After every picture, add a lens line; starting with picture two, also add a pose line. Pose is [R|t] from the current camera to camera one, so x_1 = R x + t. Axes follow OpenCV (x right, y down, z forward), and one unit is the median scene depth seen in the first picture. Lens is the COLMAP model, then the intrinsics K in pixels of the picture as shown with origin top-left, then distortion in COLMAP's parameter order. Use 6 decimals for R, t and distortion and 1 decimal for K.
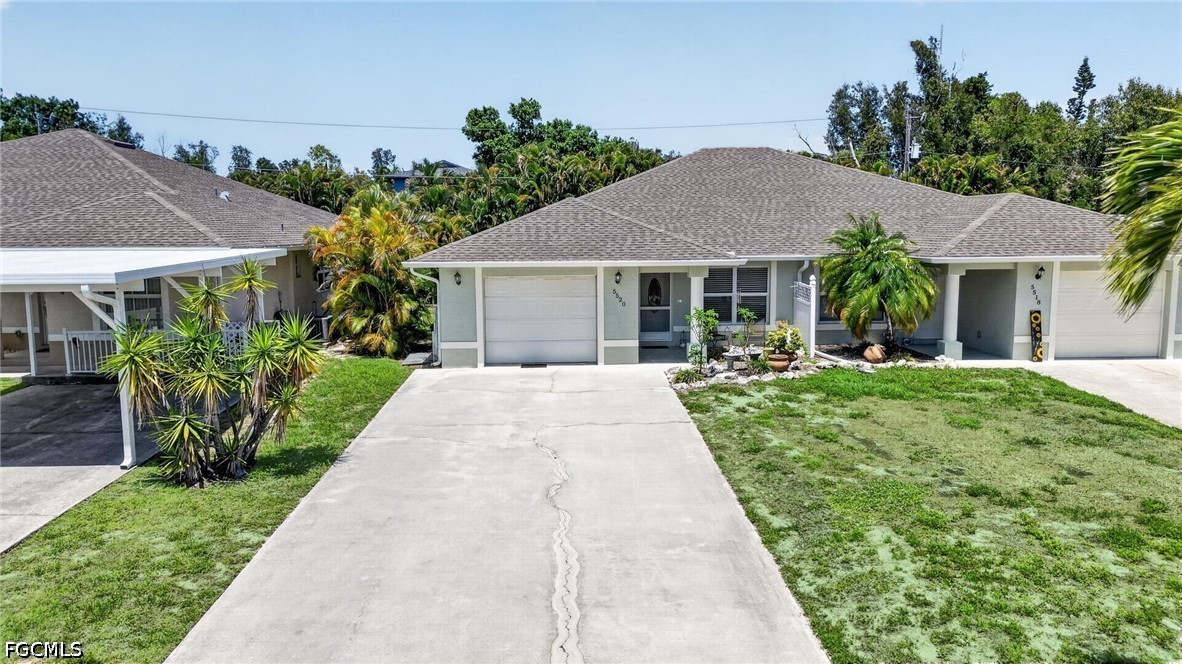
lens RADIAL K [[823.7, 0, 591.0], [0, 823.7, 332.0], [0, 0, 1]] dist [0.114329, -0.132517]
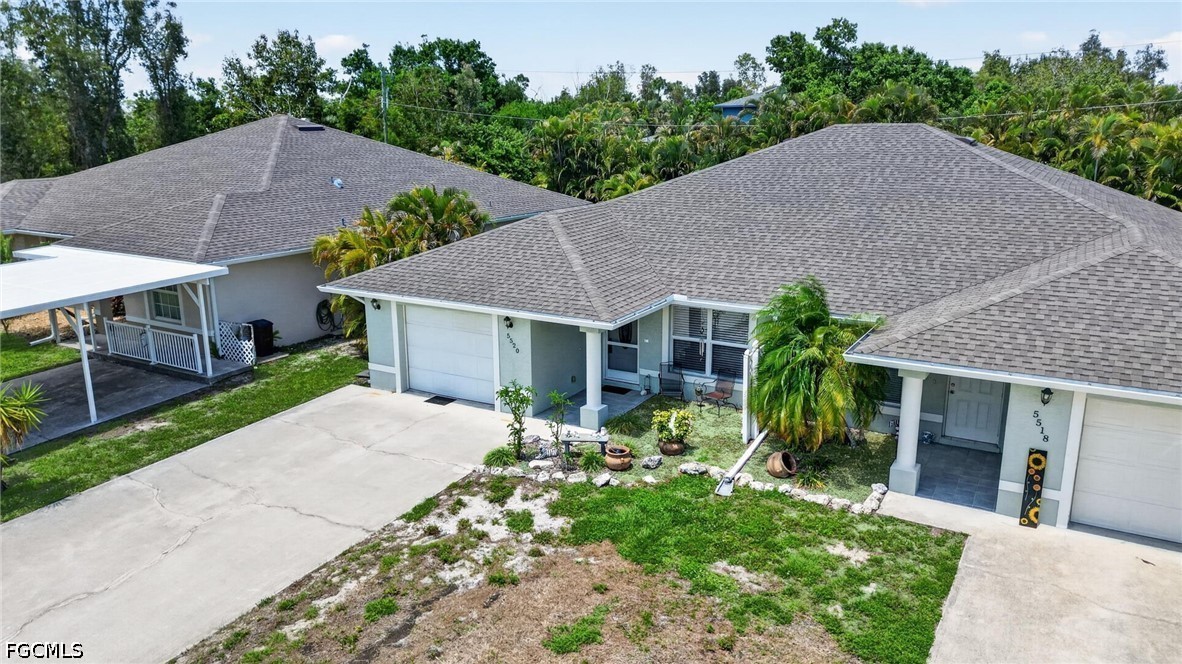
lens RADIAL K [[823.7, 0, 591.0], [0, 823.7, 332.0], [0, 0, 1]] dist [0.114329, -0.132517]
pose [[0.848965, 0.133013, -0.511436, 0.525846], [-0.069525, 0.987505, 0.141418, -0.174189], [0.523856, -0.084502, 0.847605, 0.257796]]
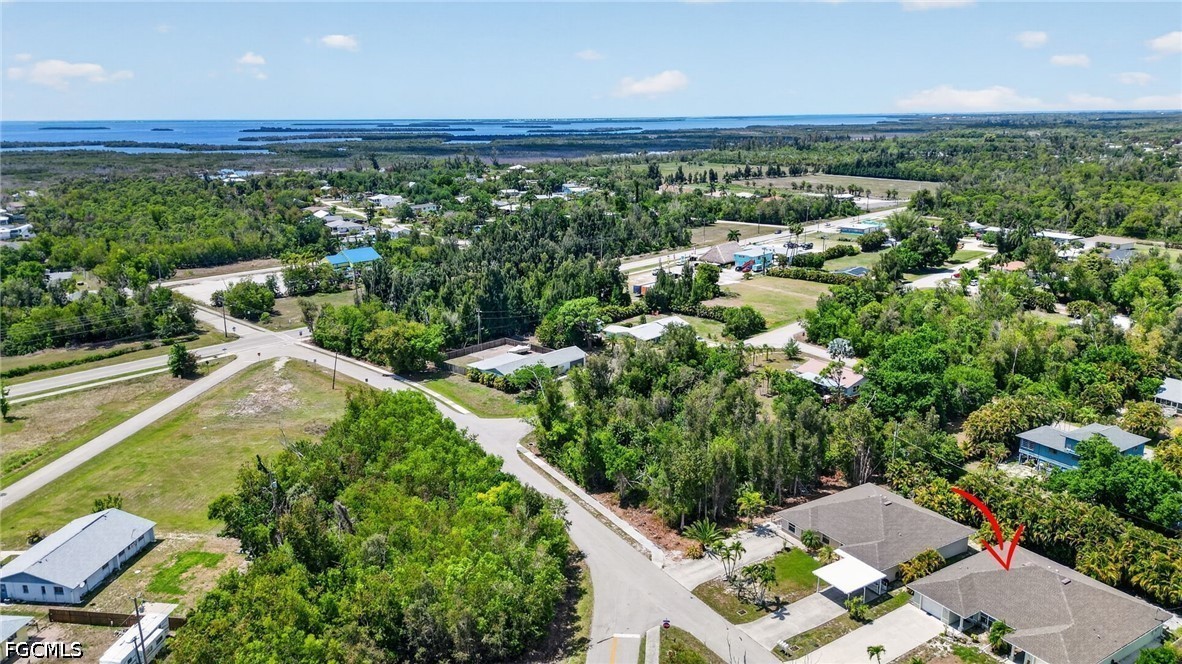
lens RADIAL K [[823.7, 0, 591.0], [0, 823.7, 332.0], [0, 0, 1]] dist [0.114329, -0.132517]
pose [[0.503271, 0.222503, -0.834991, 2.550293], [-0.099802, 0.974782, 0.199600, -2.240659], [0.858346, -0.017119, 0.512786, -3.061974]]
